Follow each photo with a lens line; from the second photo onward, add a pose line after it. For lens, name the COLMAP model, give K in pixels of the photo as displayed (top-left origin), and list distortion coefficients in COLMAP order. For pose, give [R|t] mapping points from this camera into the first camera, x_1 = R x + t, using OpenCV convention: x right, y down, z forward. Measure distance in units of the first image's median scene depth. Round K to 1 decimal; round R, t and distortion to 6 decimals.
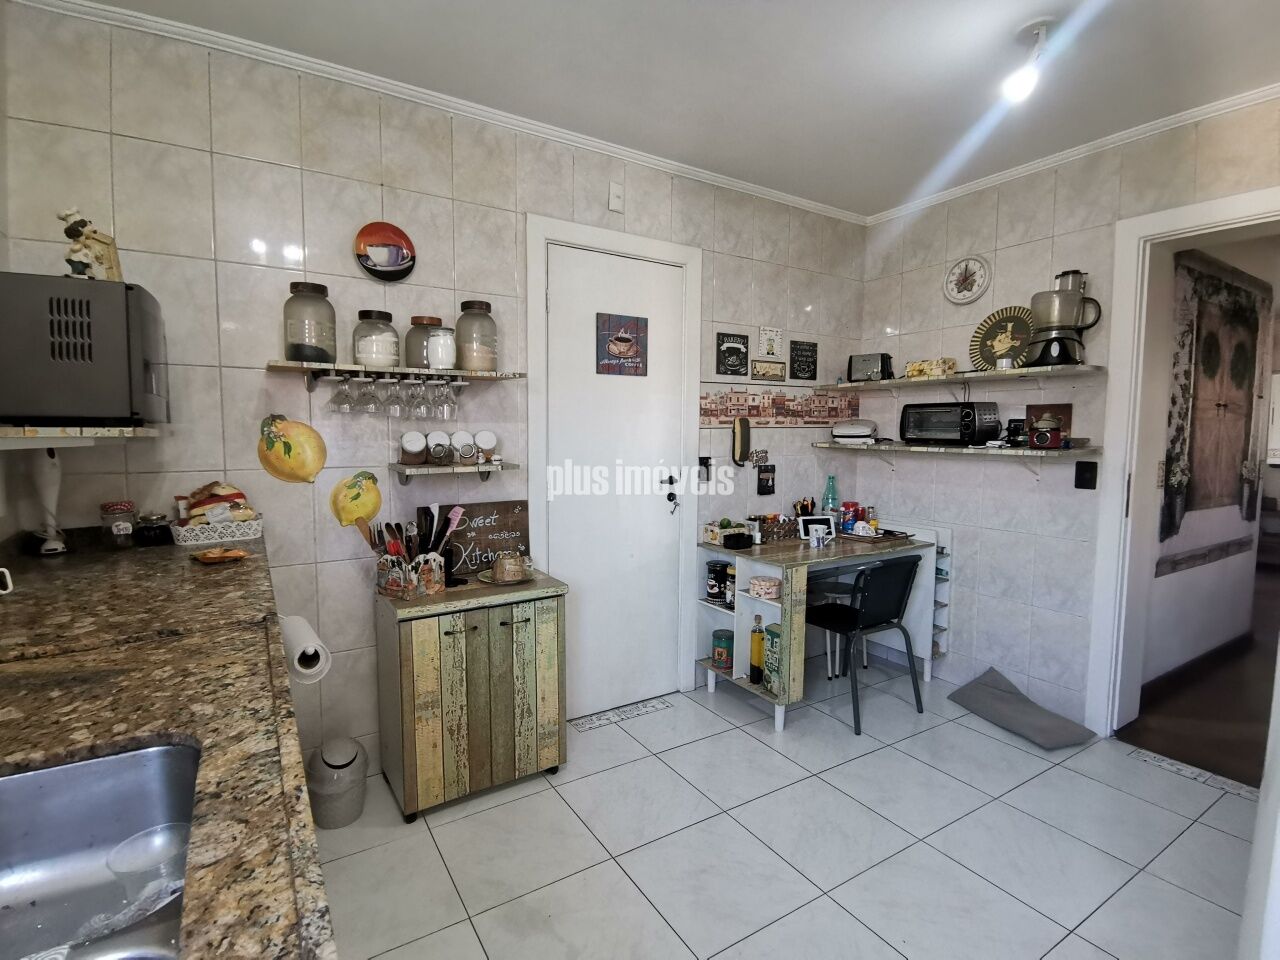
lens RADIAL K [[625.5, 0, 640.5], [0, 625.5, 477.4], [0, 0, 1]] dist [0.014015, -0.018512]
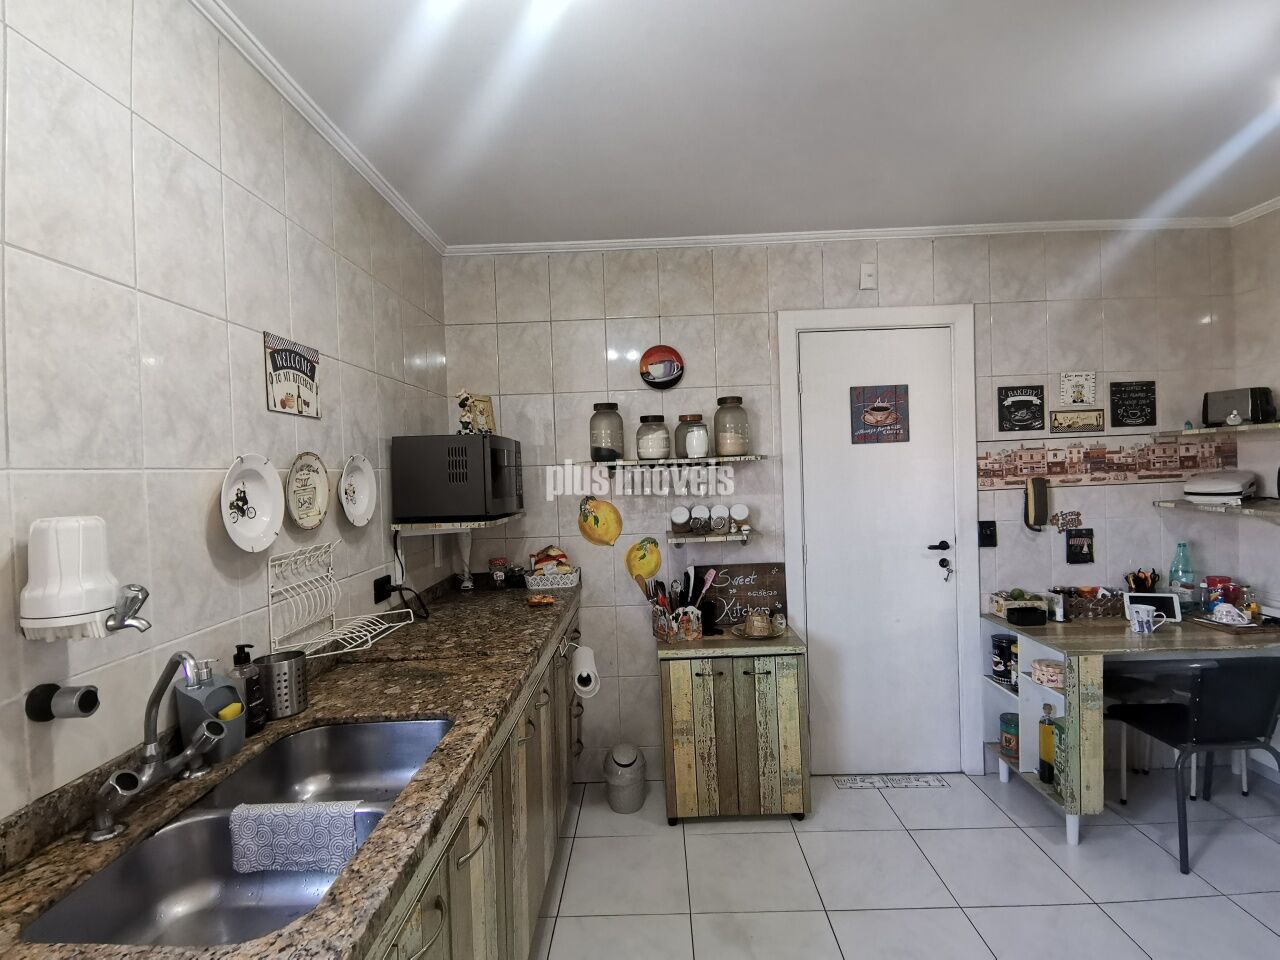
lens RADIAL K [[625.5, 0, 638.5], [0, 625.5, 477.7], [0, 0, 1]] dist [0.014015, -0.018512]
pose [[0.833349, -0.026051, -0.552132, 0.241863], [-0.002653, 0.998689, -0.051125, -0.062226], [0.552740, 0.044070, 0.832187, -0.083127]]
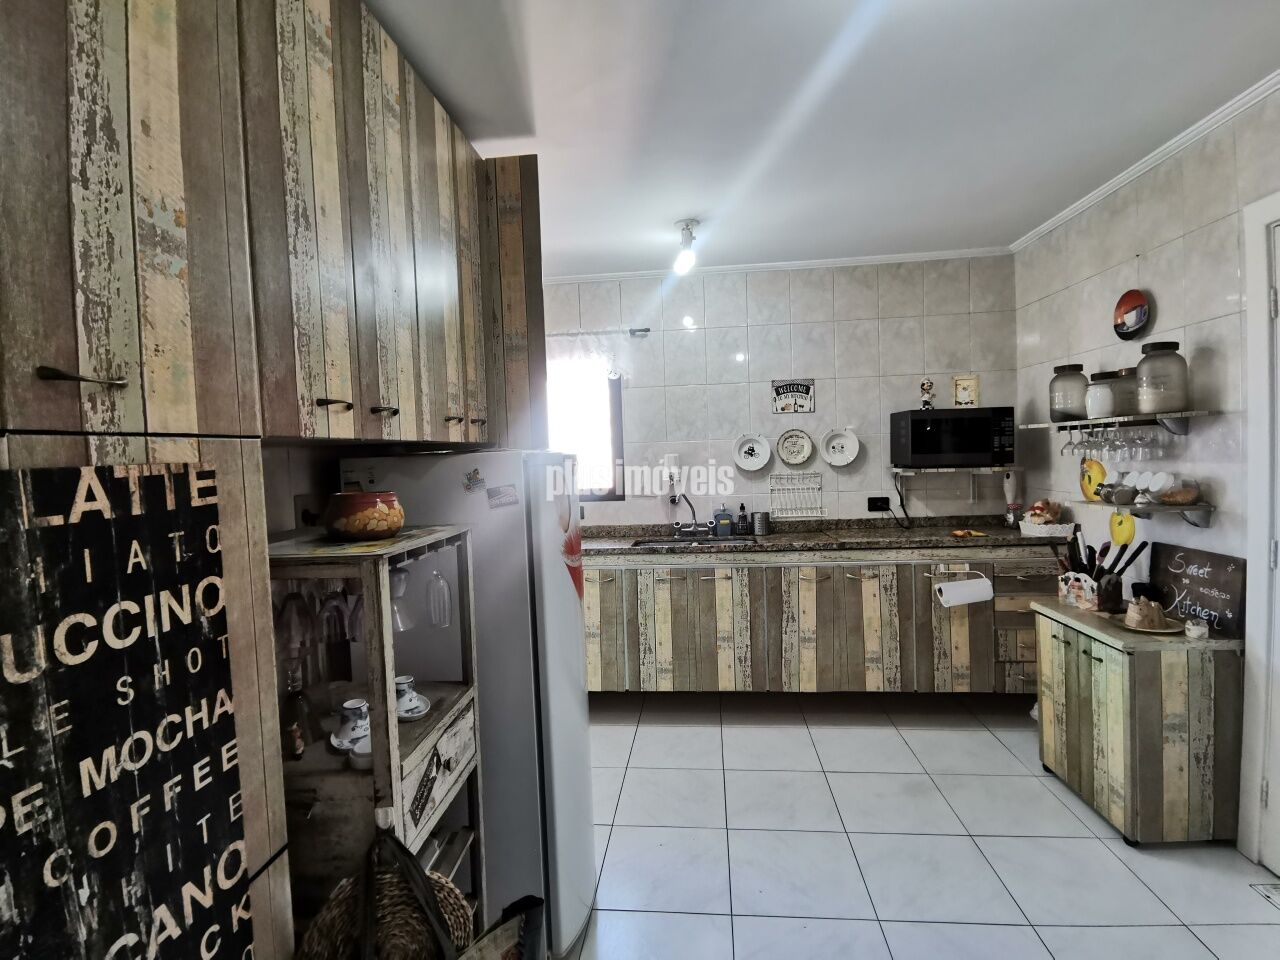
lens RADIAL K [[625.5, 0, 634.4], [0, 625.5, 478.6], [0, 0, 1]] dist [0.014015, -0.018512]
pose [[-0.623849, 0.050818, -0.779891, 1.002475], [-0.024859, 0.996089, 0.084790, -0.125594], [0.781149, 0.072284, -0.620146, 0.950638]]
